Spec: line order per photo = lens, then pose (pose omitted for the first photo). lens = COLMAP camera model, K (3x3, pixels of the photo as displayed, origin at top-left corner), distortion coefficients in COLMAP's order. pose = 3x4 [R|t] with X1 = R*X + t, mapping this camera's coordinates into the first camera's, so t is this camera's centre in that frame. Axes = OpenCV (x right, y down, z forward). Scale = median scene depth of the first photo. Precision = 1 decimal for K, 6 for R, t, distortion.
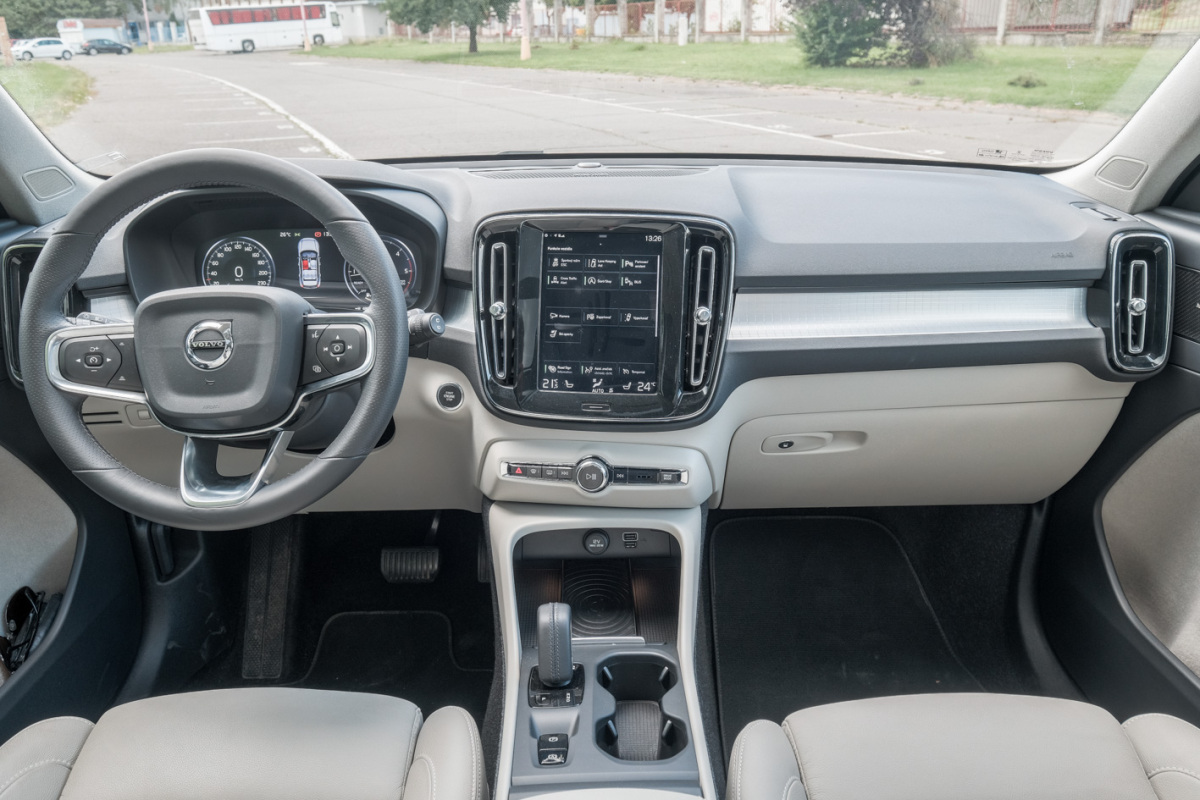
lens RADIAL K [[897.3, 0, 600.0], [0, 897.3, 400.0], [0, 0, 1]] dist [0.005218, -0.002768]
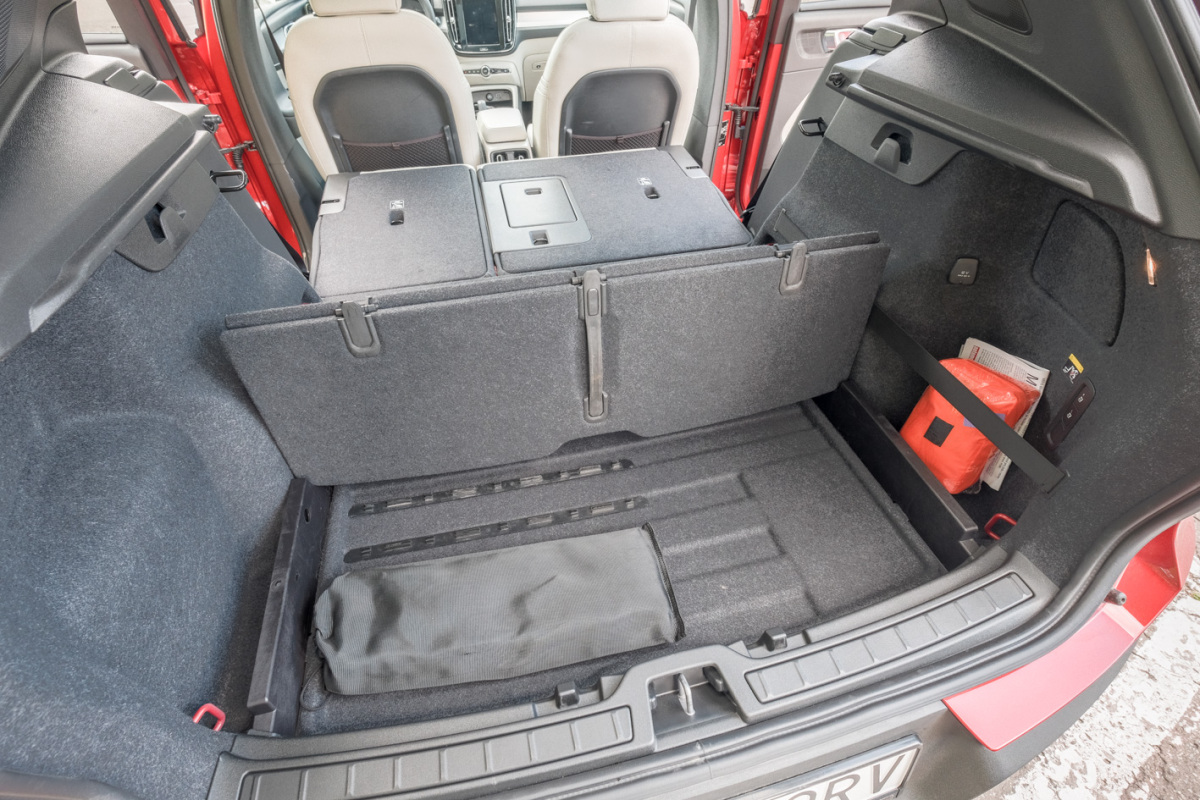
lens RADIAL K [[525.0, 0, 600.0], [0, 525.0, 400.0], [0, 0, 1]] dist [-0.002053, -0.000482]
pose [[0.977898, -0.145771, 0.149887, -0.071355], [0.081067, 0.925150, 0.370844, 0.587671], [-0.192727, -0.350497, 0.916520, -1.617072]]
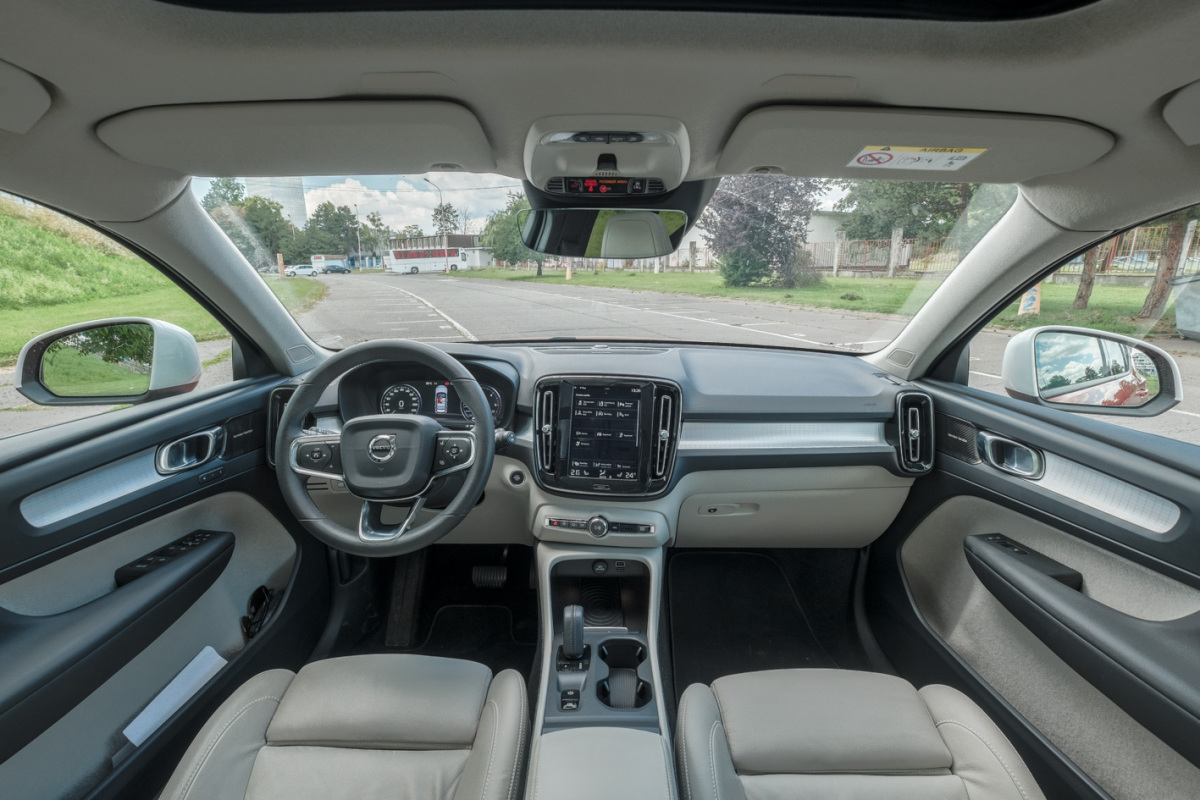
lens RADIAL K [[525.0, 0, 600.0], [0, 525.0, 400.0], [0, 0, 1]] dist [-0.002053, -0.000482]
pose [[0.999712, 0.018676, -0.015099, 0.004831], [-0.020581, 0.990238, -0.137861, -0.017753], [0.012377, 0.138132, 0.990337, -0.021549]]
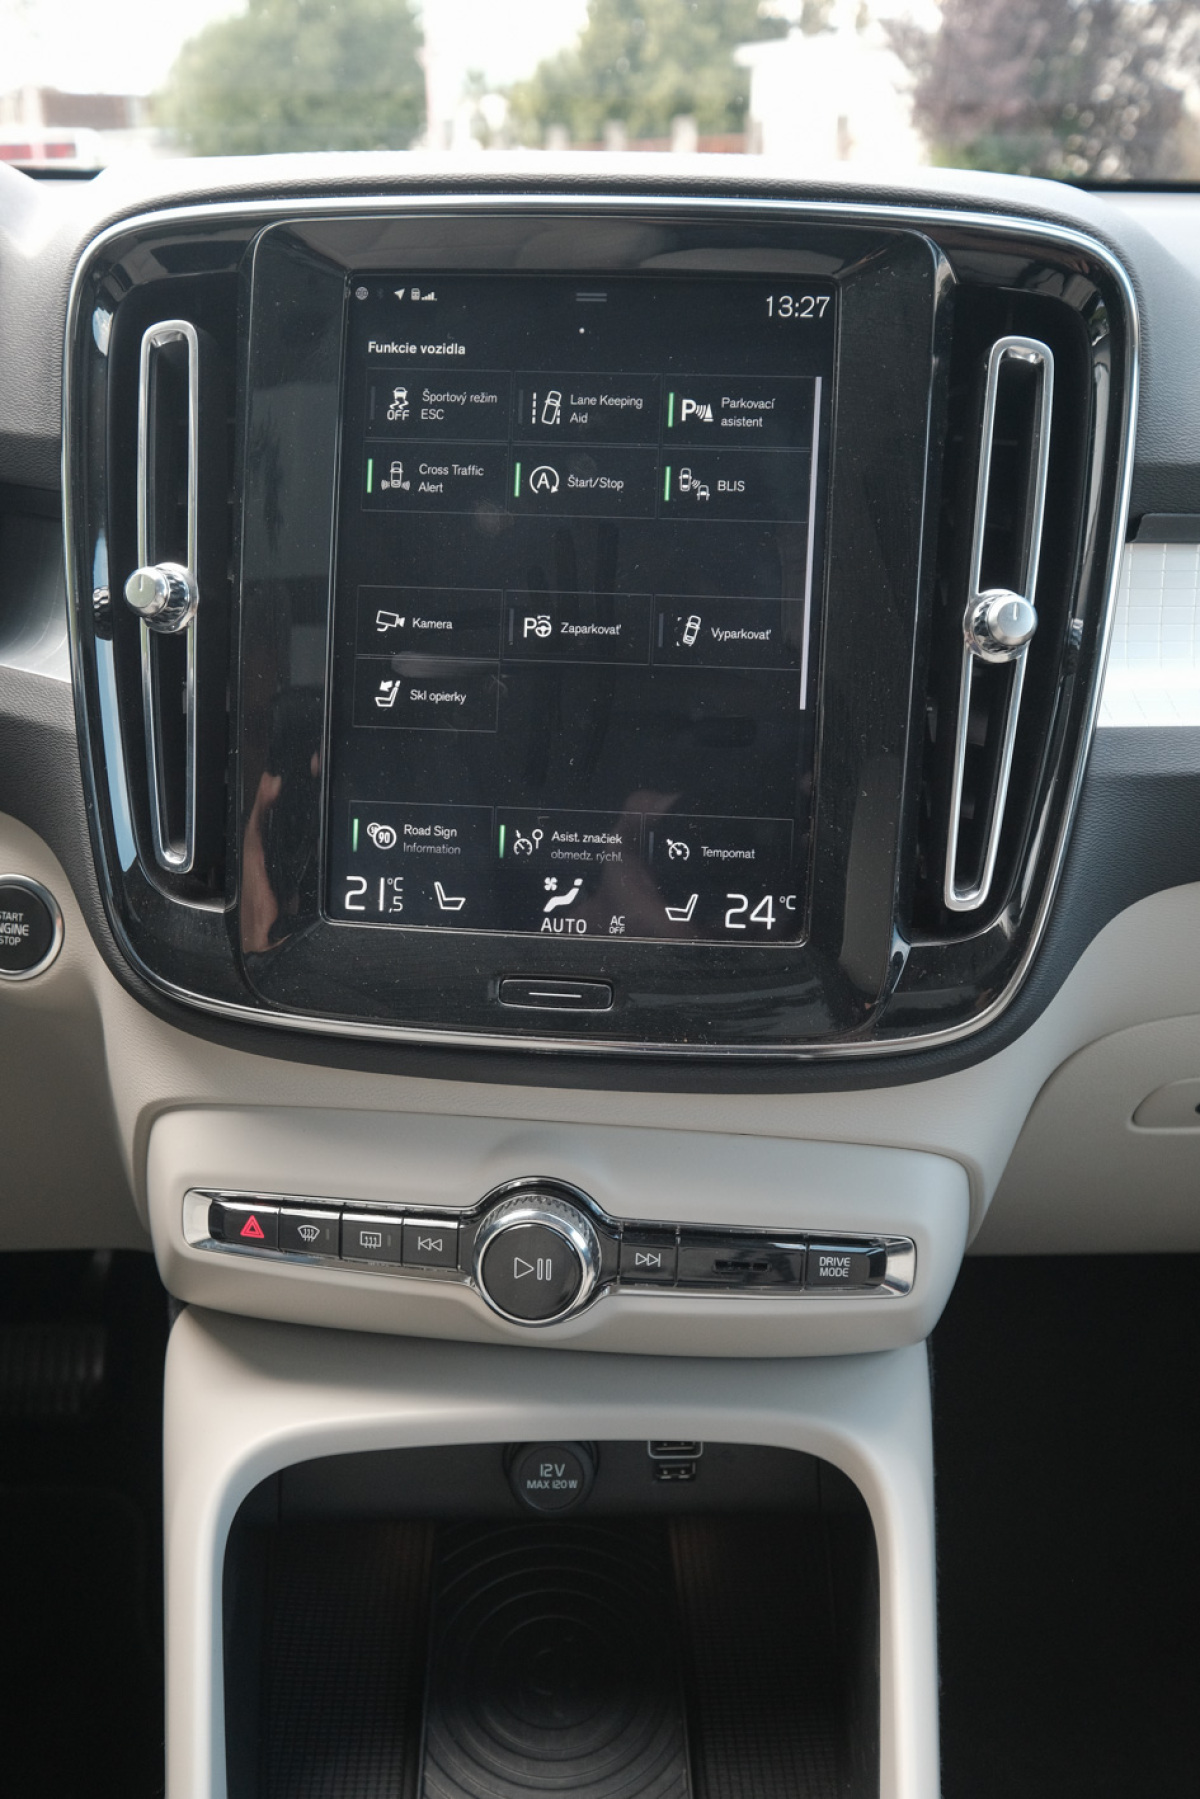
lens RADIAL K [[1581.5, 0, 600.0], [0, 1581.5, 899.5], [0, 0, 1]] dist [0.009196, 0.006577]
pose [[0.999737, 0.010565, 0.020359, -0.001362], [-0.011106, 0.999584, 0.026630, -0.029119], [-0.020069, -0.026849, 0.999438, 0.558190]]
